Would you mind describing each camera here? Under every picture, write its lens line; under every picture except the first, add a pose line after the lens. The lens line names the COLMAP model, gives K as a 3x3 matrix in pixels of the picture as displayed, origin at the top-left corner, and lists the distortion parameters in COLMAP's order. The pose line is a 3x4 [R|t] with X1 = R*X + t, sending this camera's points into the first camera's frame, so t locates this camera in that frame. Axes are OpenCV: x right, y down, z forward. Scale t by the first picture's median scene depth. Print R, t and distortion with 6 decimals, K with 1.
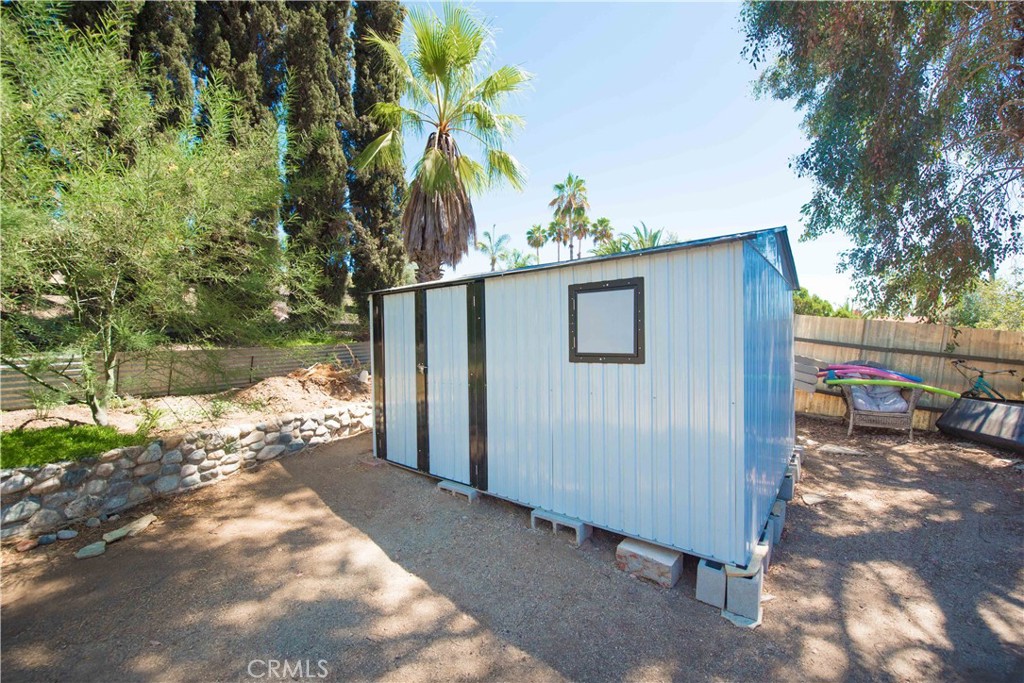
lens RADIAL K [[413.0, 0, 507.7], [0, 413.0, 343.9], [0, 0, 1]] dist [-0.016961, -0.001787]
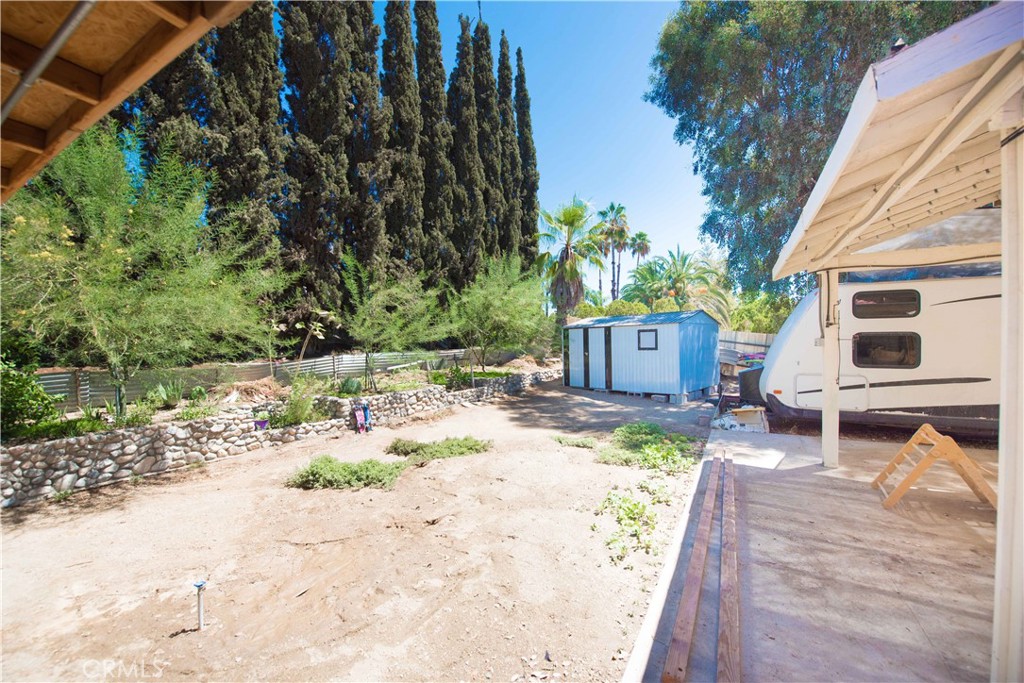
lens RADIAL K [[408.7, 0, 511.2], [0, 408.7, 347.7], [0, 0, 1]] dist [-0.000868, 0.000057]
pose [[0.996819, -0.005789, -0.079491, -0.059516], [0.005638, 0.999982, -0.002123, 0.001947], [0.079502, 0.001668, 0.996833, -0.236499]]
